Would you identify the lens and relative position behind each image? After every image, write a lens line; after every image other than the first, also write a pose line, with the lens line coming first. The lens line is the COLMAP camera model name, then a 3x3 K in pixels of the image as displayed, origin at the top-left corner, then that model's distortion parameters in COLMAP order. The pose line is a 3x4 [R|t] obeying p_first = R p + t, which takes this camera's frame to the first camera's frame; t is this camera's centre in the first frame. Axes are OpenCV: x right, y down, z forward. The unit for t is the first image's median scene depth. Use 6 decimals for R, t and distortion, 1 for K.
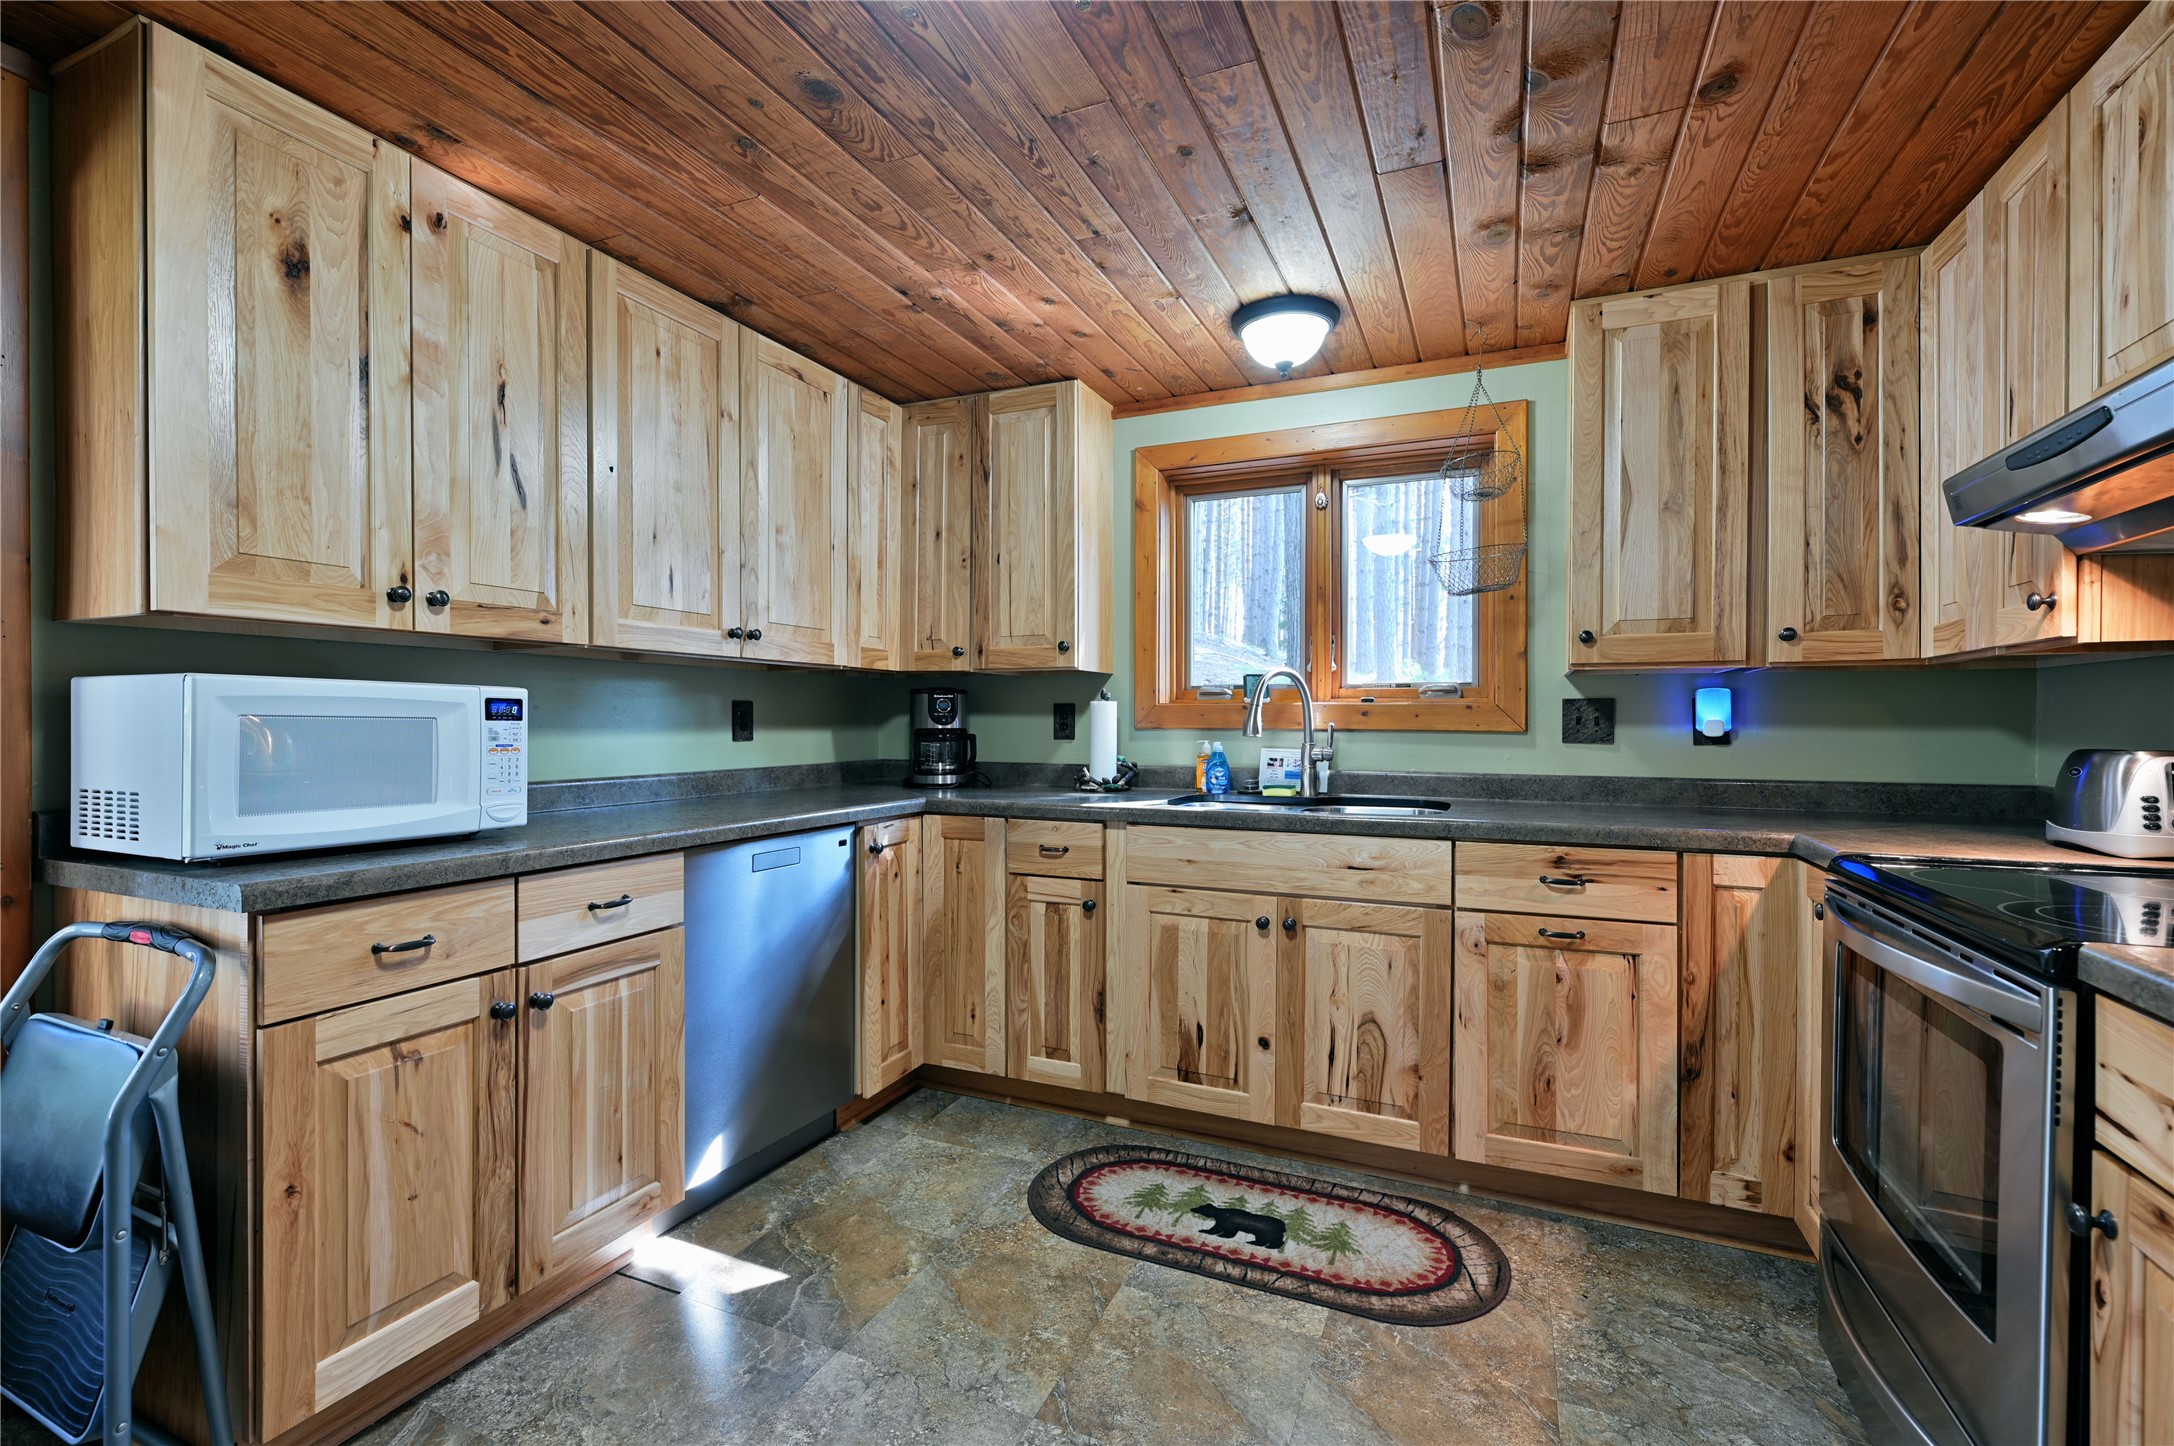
lens RADIAL K [[940.8, 0, 1084.1], [0, 940.8, 727.5], [0, 0, 1]] dist [0.001723, -0.000216]
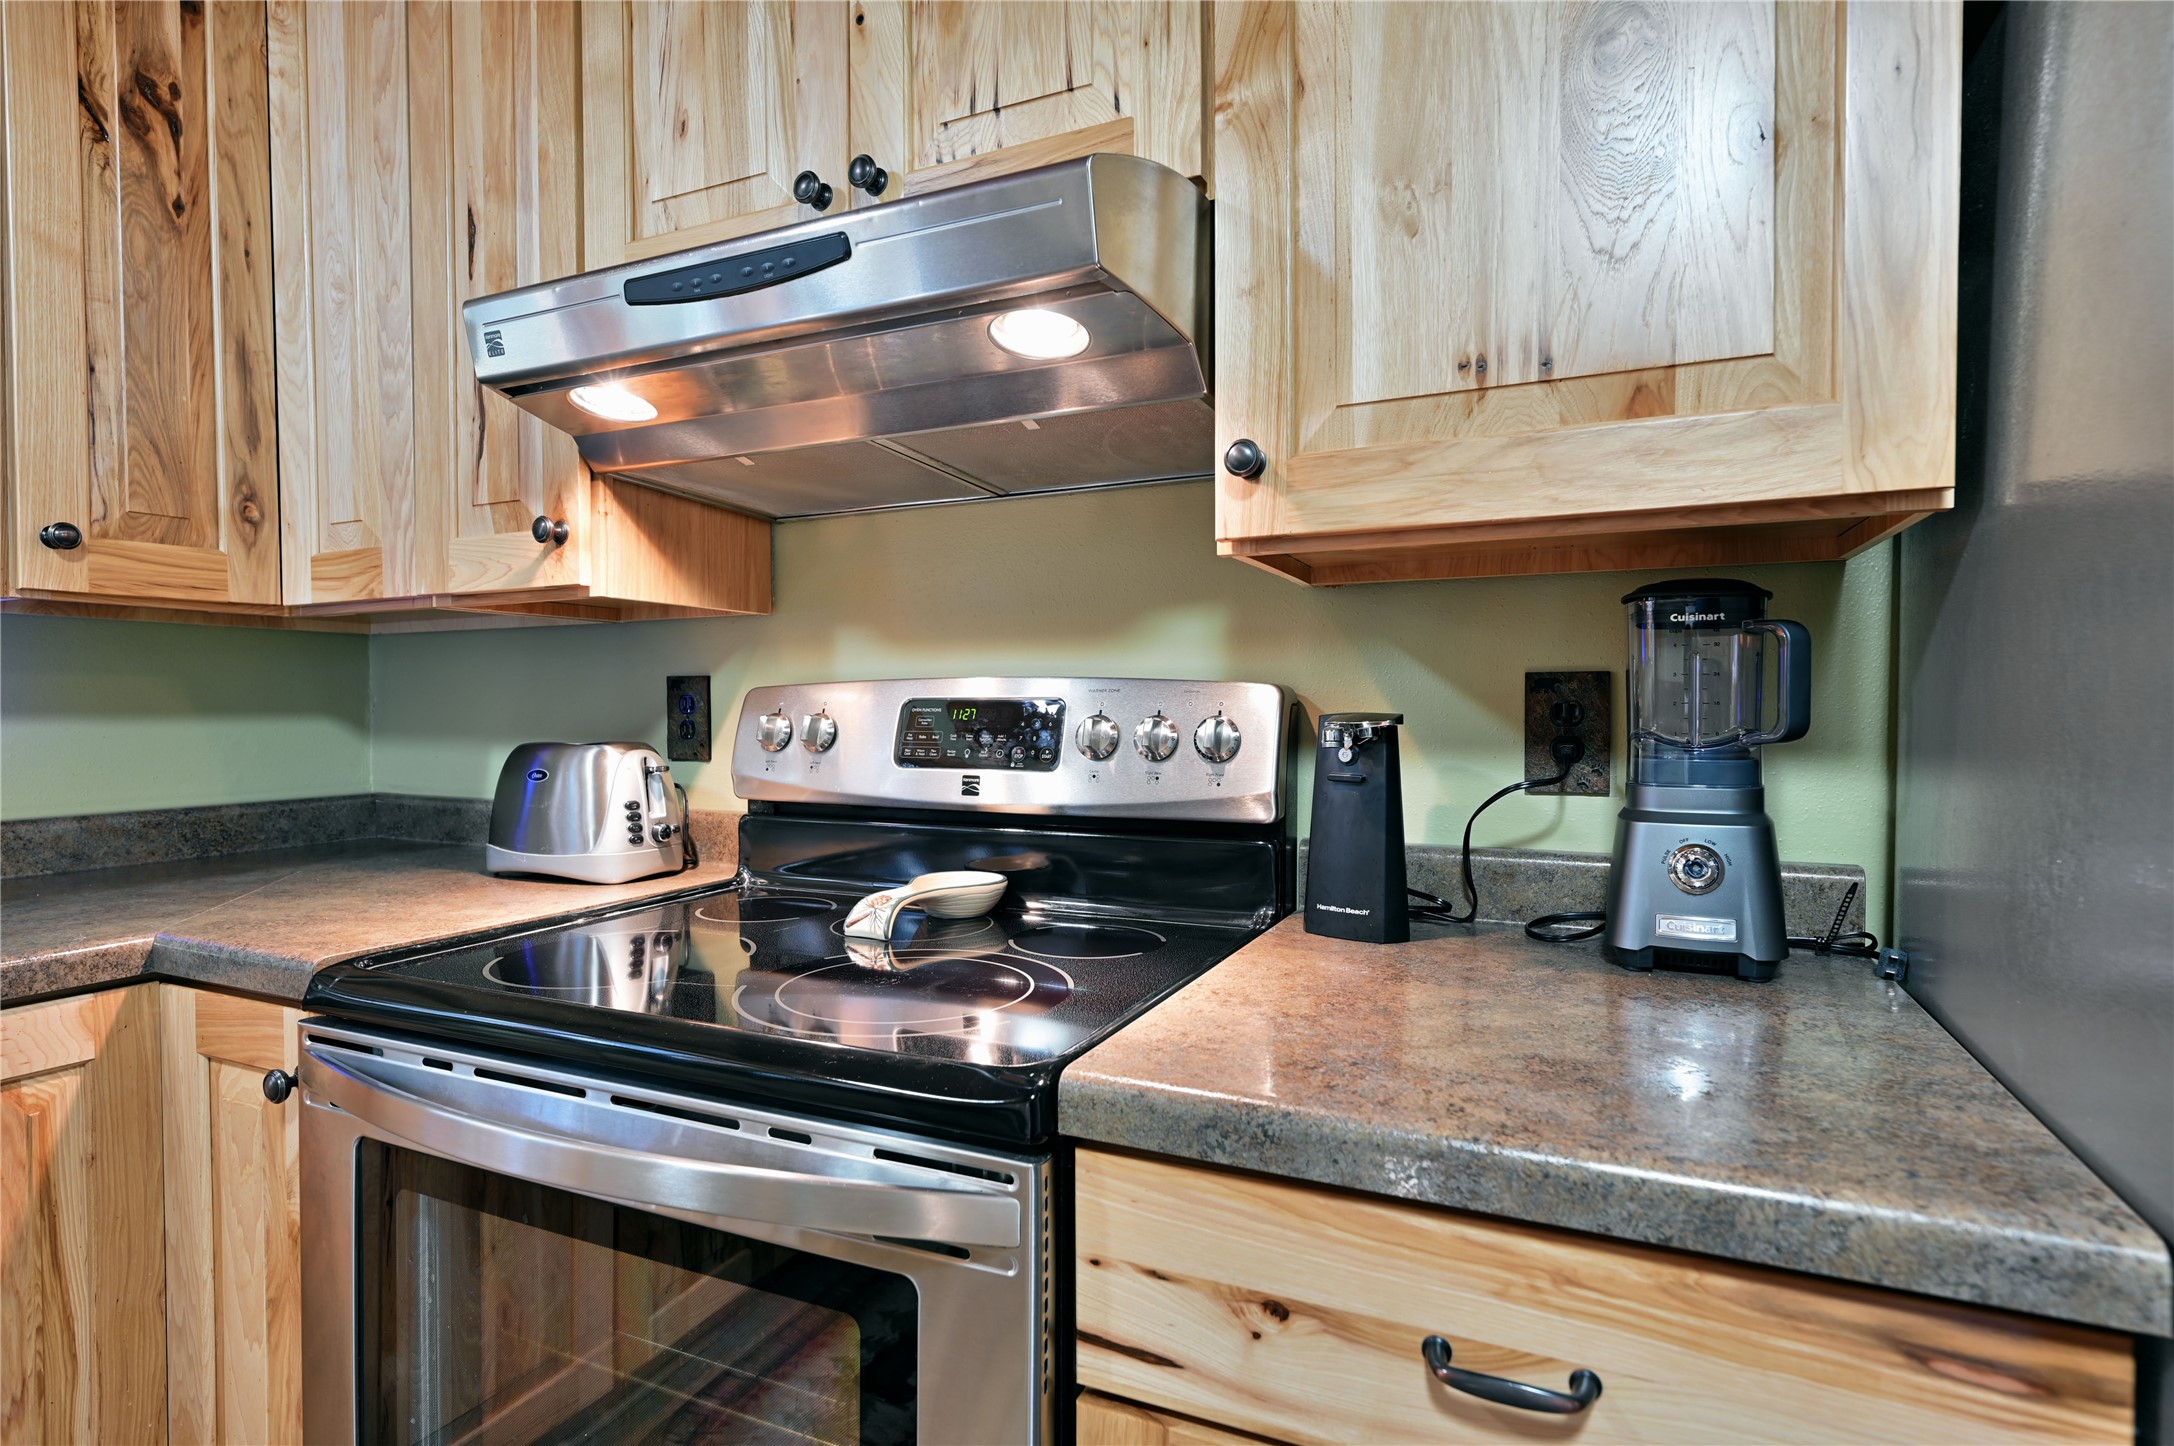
lens RADIAL K [[1102.3, 0, 1085.3], [0, 1102.3, 728.2], [0, 0, 1]] dist [-0.001248, -0.000096]
pose [[0.016389, -0.023418, 0.999591, 0.164862], [0.009662, 0.999683, 0.023262, -0.004242], [-0.999819, 0.009276, 0.016610, 0.449224]]
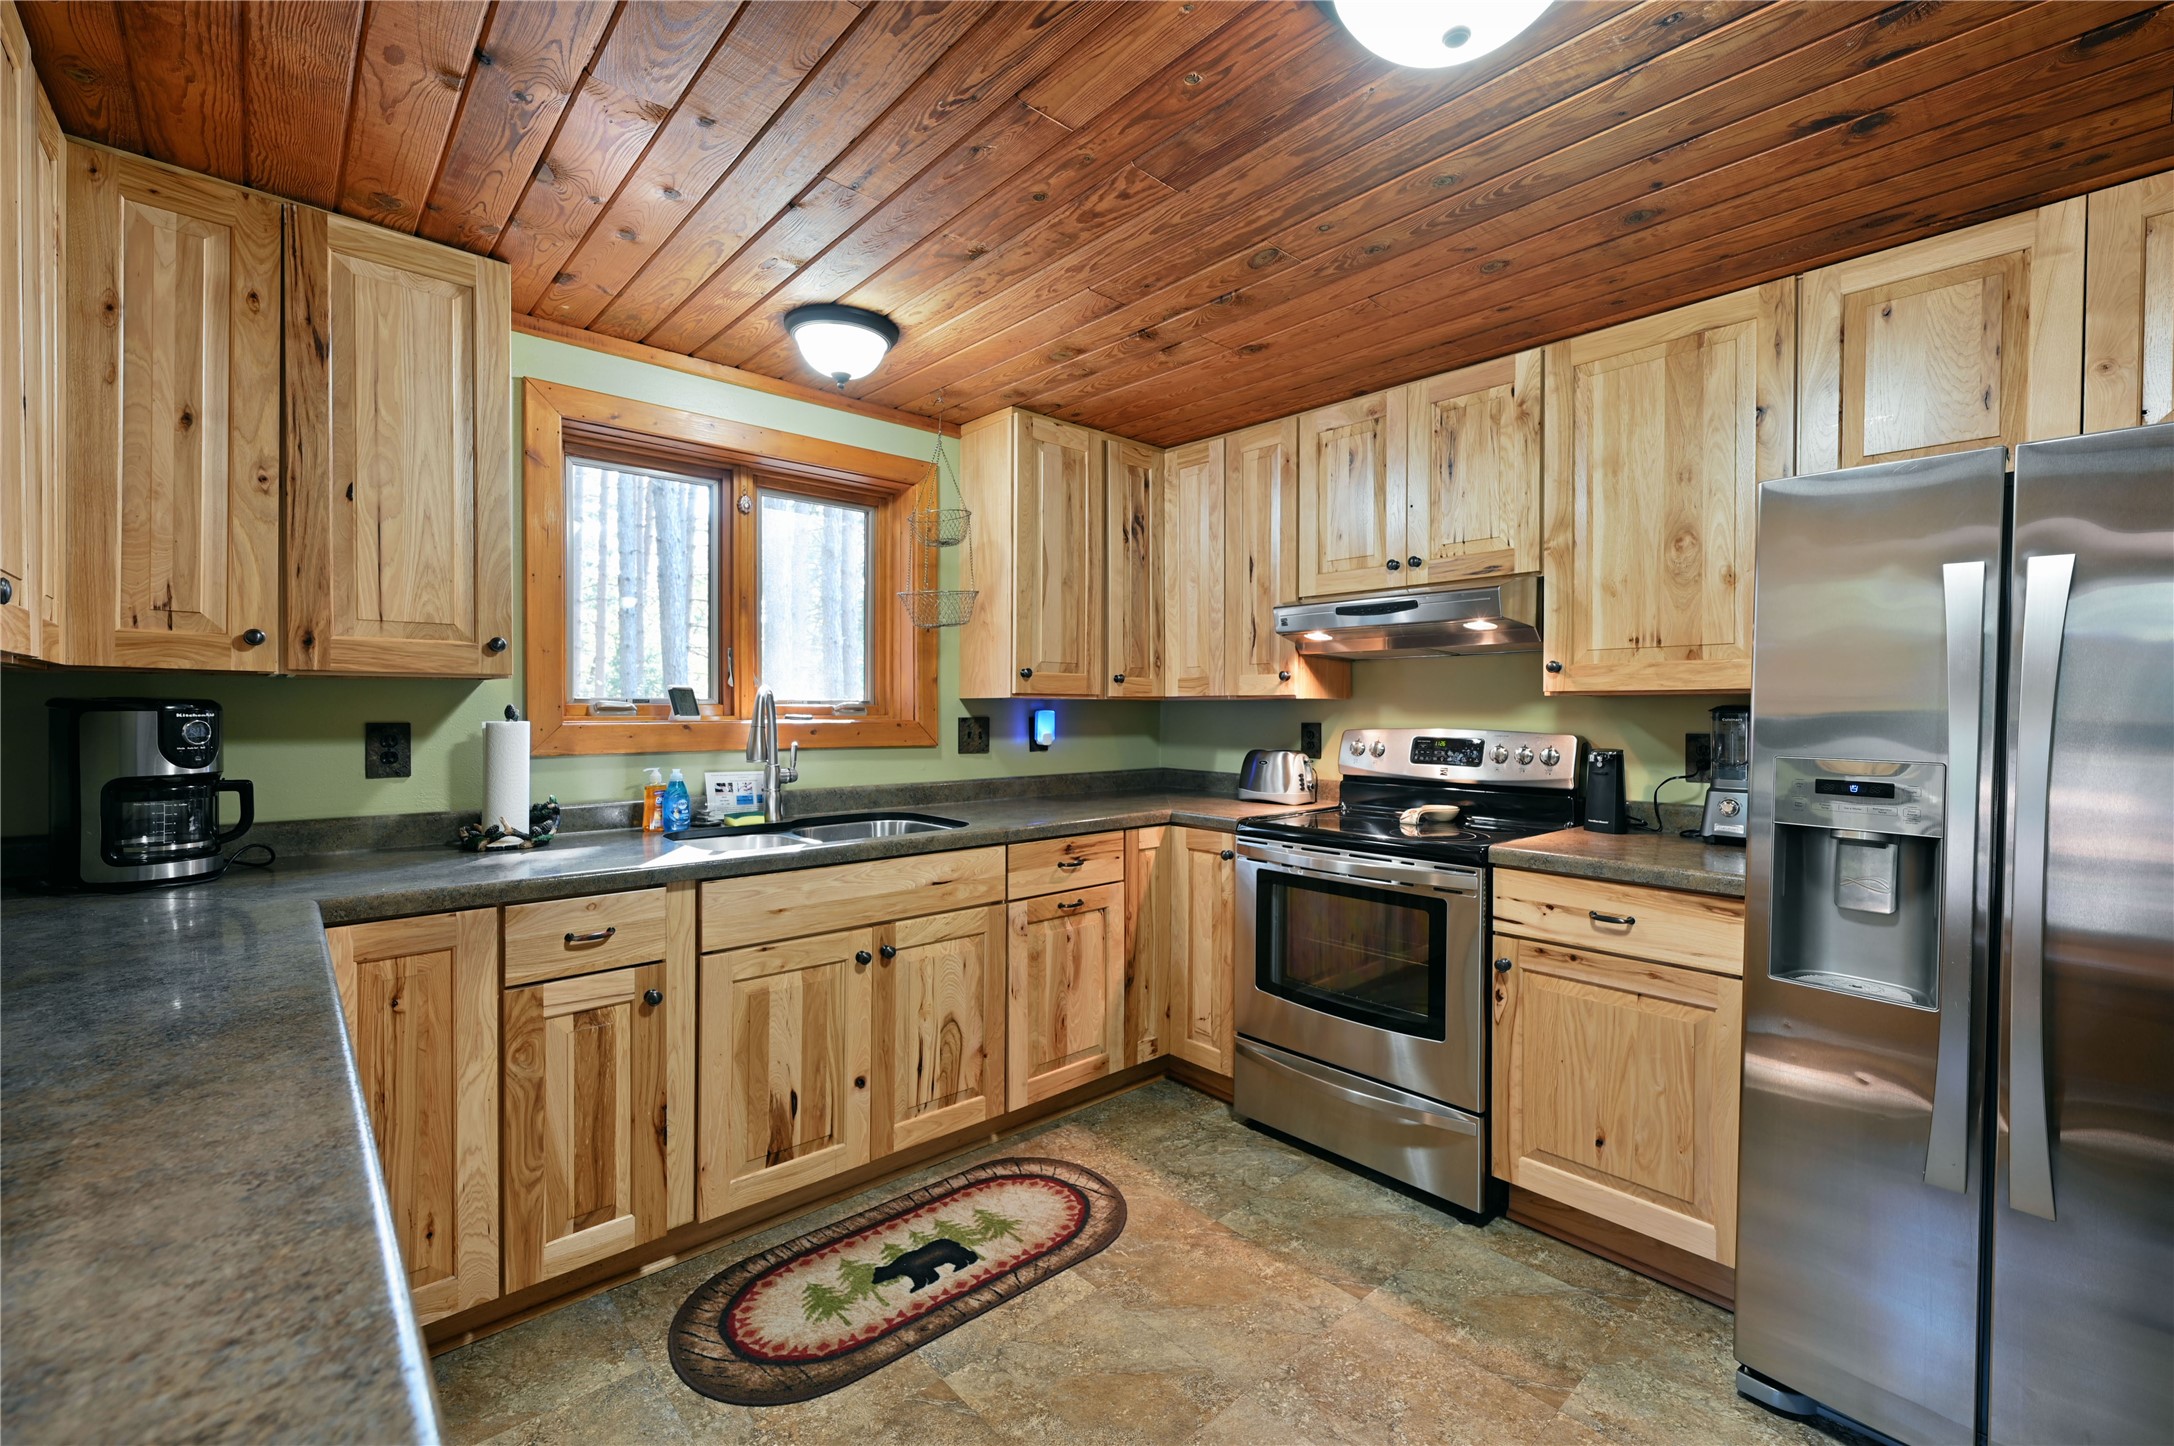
lens RADIAL K [[916.5, 0, 1085.0], [0, 916.5, 717.1], [0, 0, 1]] dist [0.011703, -0.000860]
pose [[0.409305, -0.010320, 0.912339, -0.639387], [0.004908, 0.999946, 0.009109, -0.051760], [-0.912384, 0.000749, 0.409334, 0.454267]]
